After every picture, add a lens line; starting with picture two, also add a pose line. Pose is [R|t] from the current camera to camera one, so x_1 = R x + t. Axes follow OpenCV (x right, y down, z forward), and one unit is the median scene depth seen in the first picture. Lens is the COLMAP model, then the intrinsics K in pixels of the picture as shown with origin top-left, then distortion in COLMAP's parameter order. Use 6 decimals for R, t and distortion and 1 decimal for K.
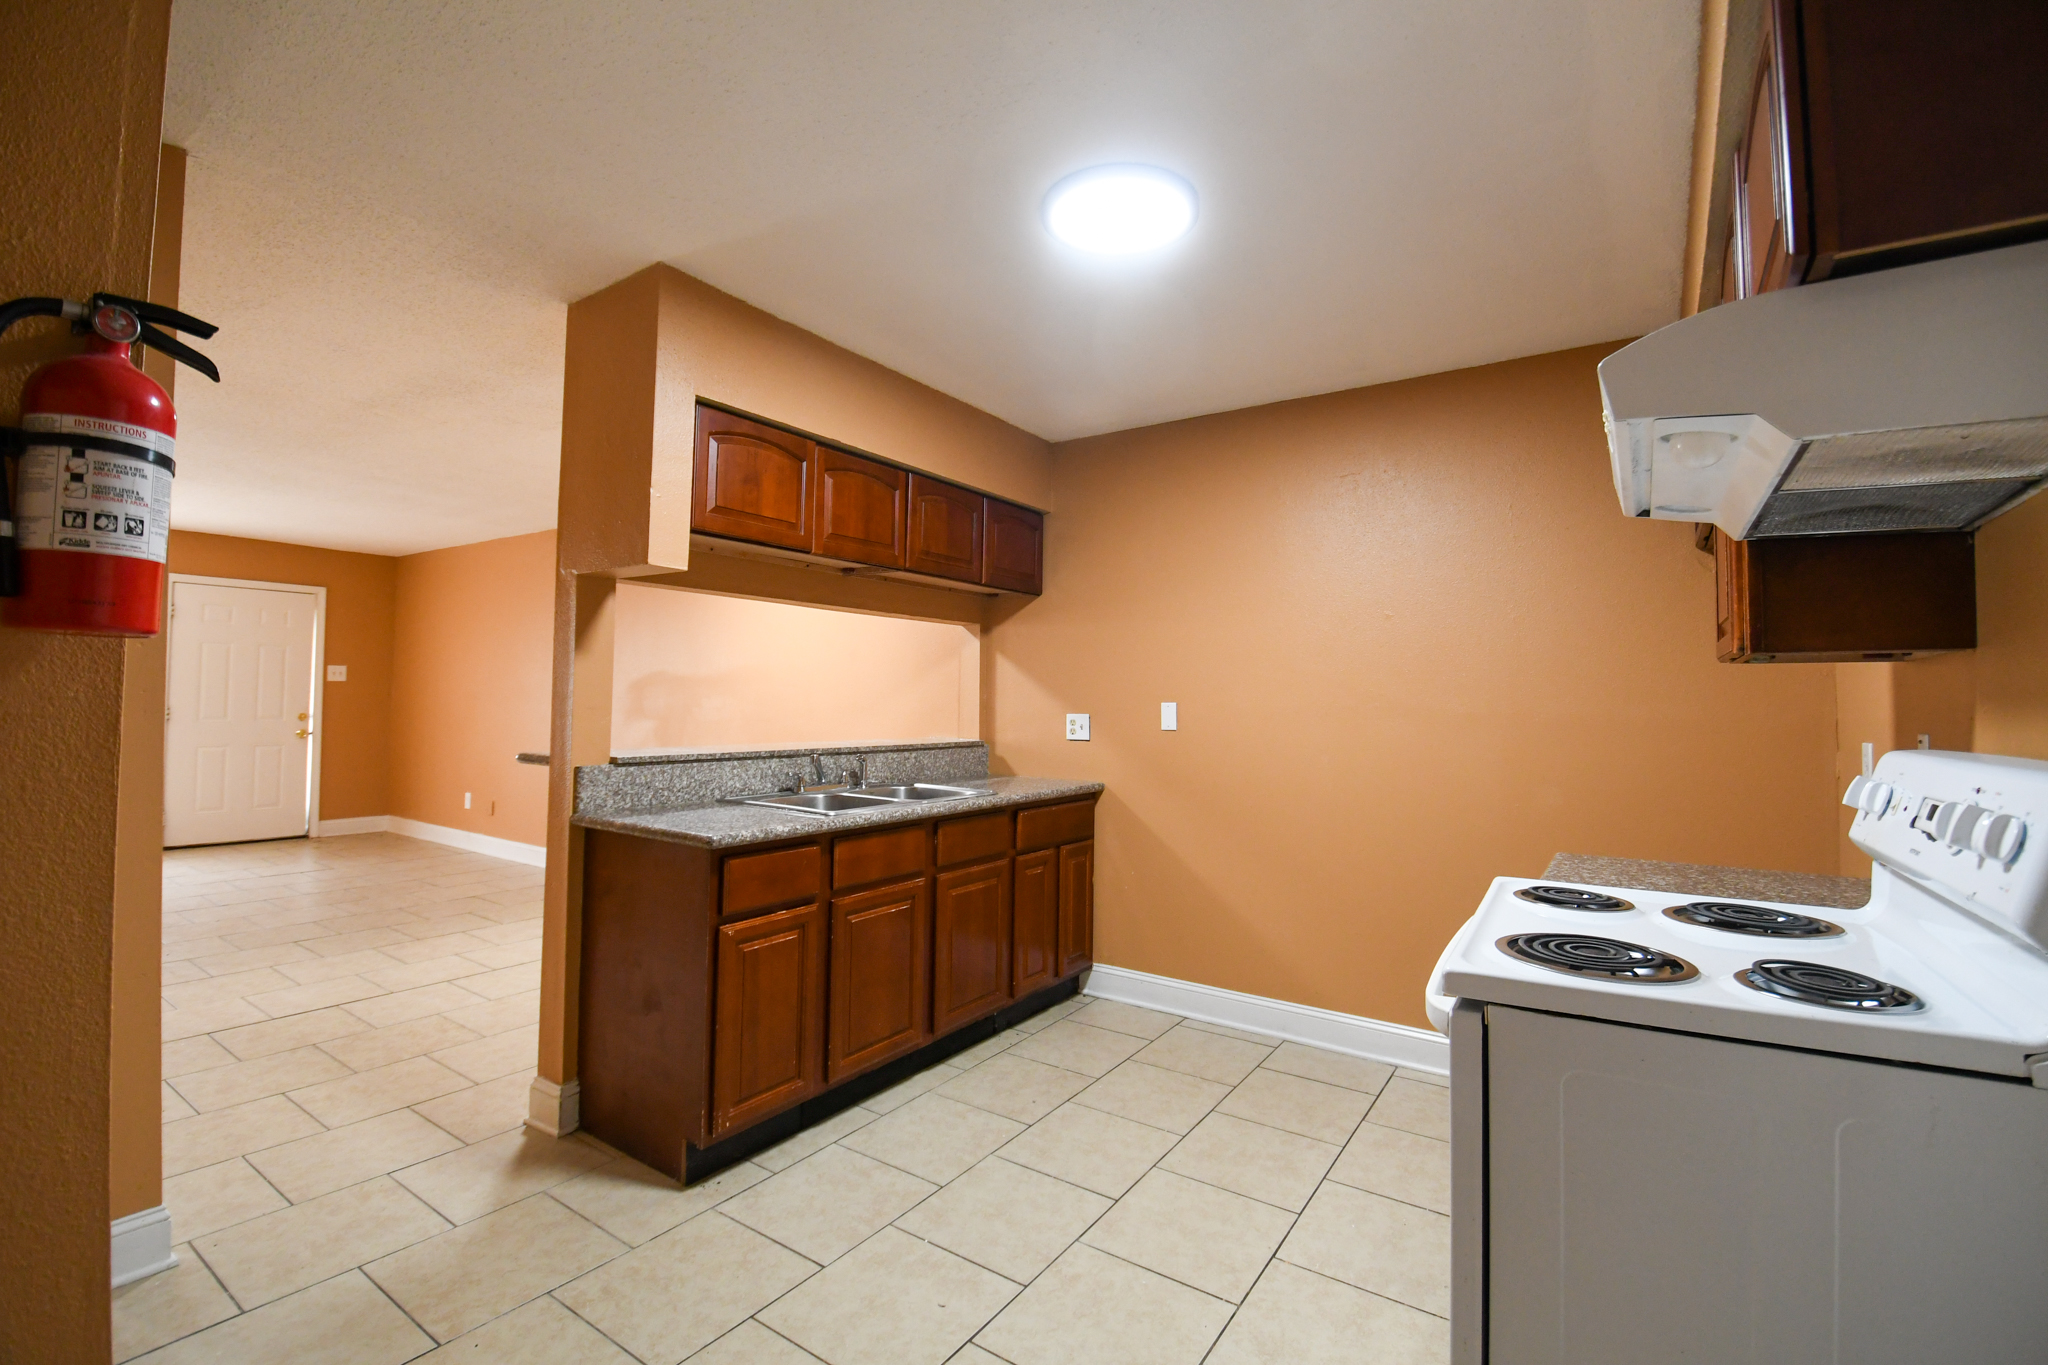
lens RADIAL K [[893.4, 0, 1028.0], [0, 893.4, 672.5], [0, 0, 1]] dist [-0.004262, -0.000621]
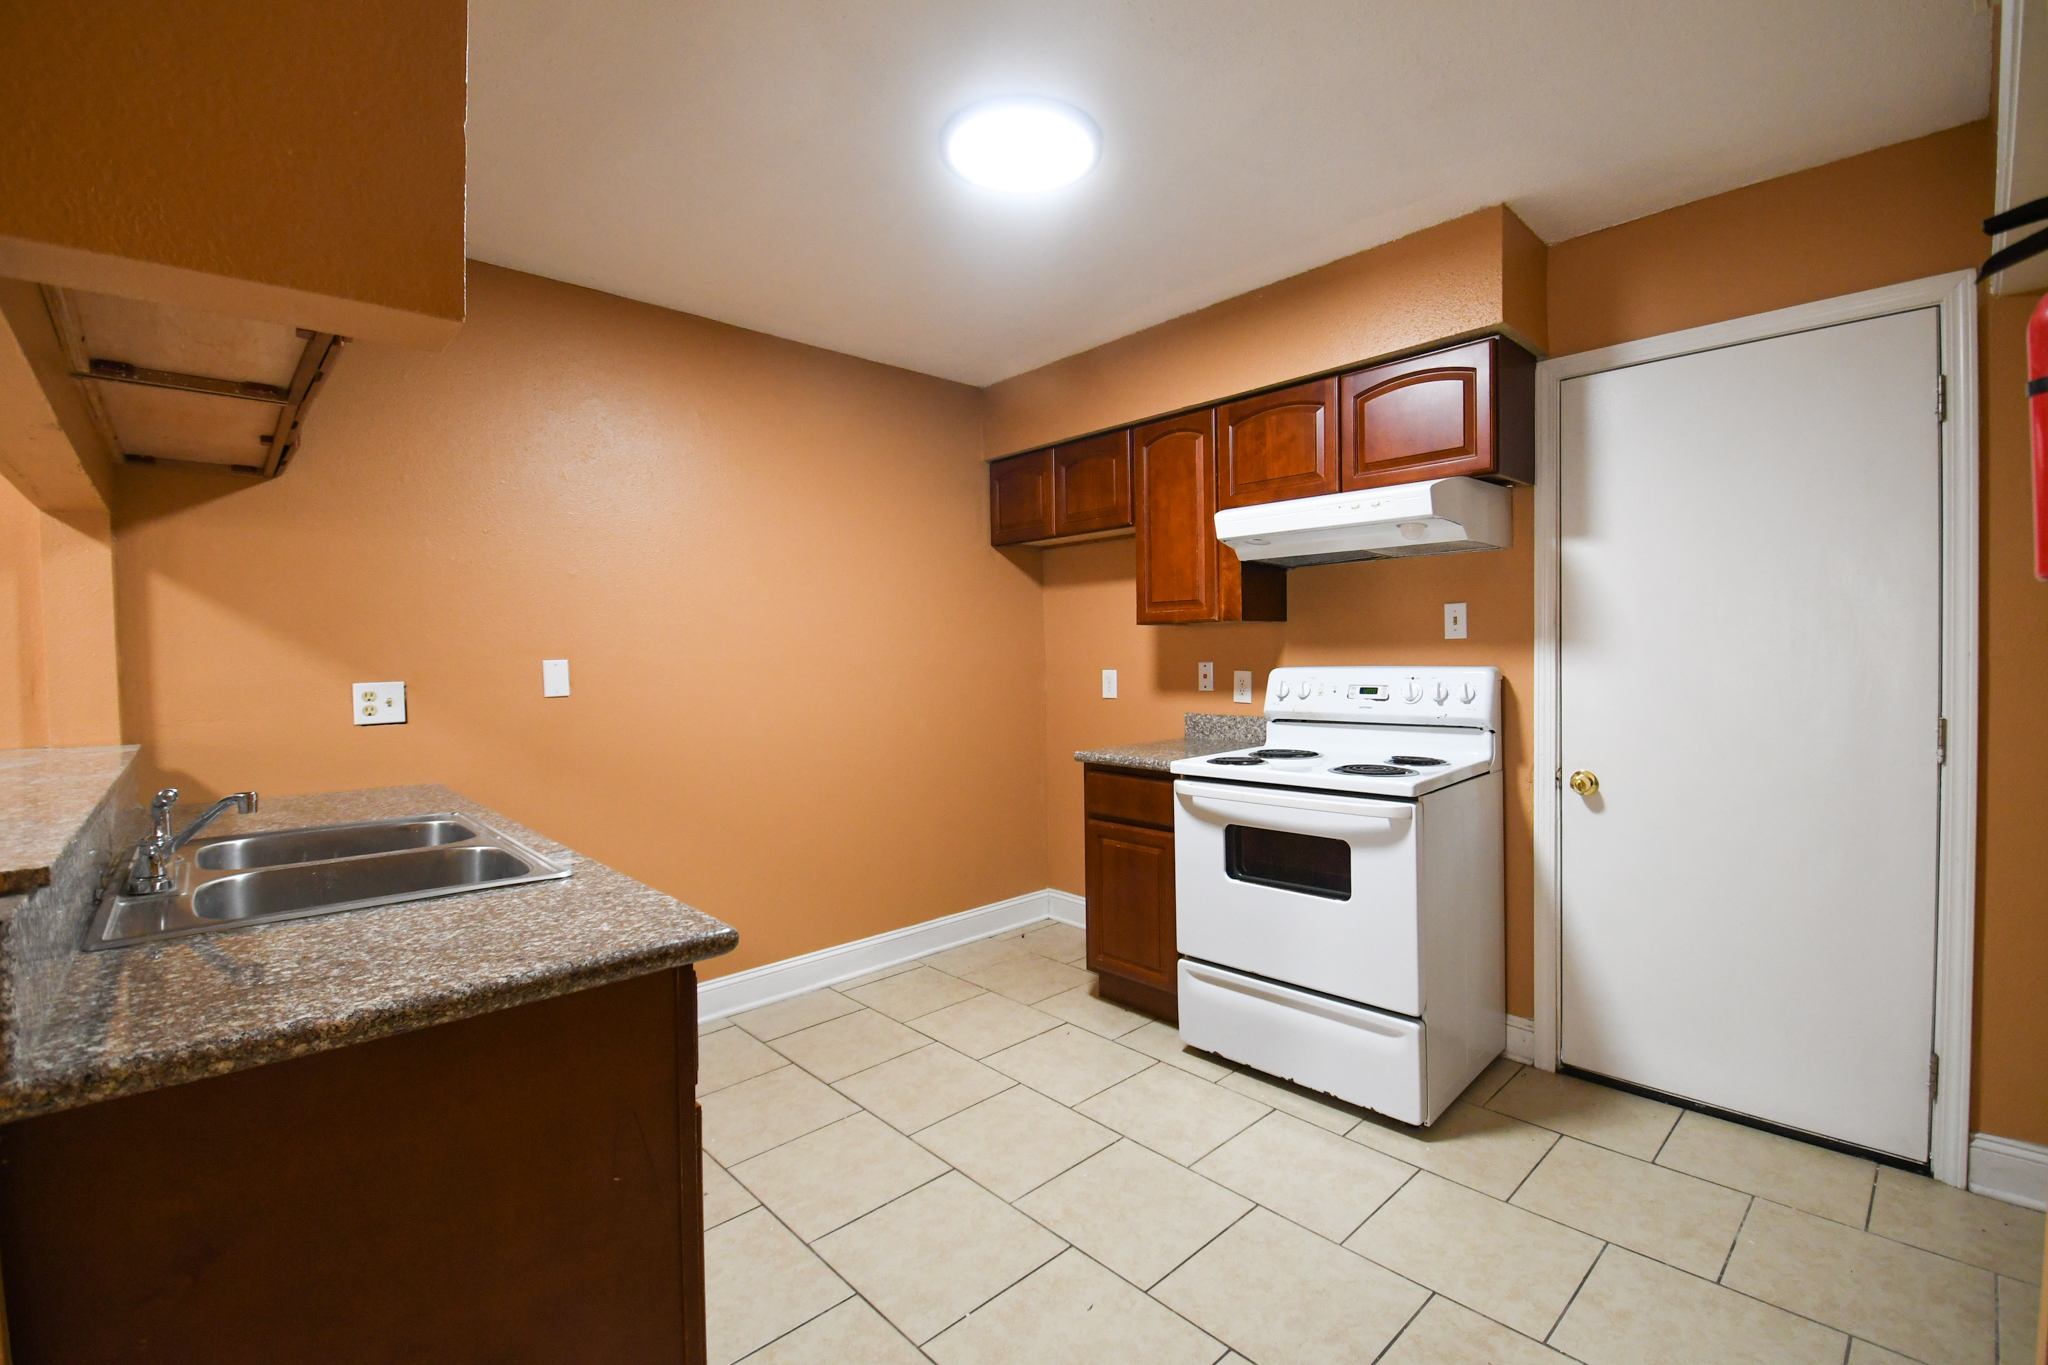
lens RADIAL K [[893.4, 0, 1077.2], [0, 893.4, 677.3], [0, 0, 1]] dist [-0.004262, -0.000621]
pose [[0.178932, -0.048660, 0.982657, -0.474004], [-0.034288, 0.997861, 0.055656, -0.008917], [-0.983264, -0.043652, 0.176881, 0.409265]]
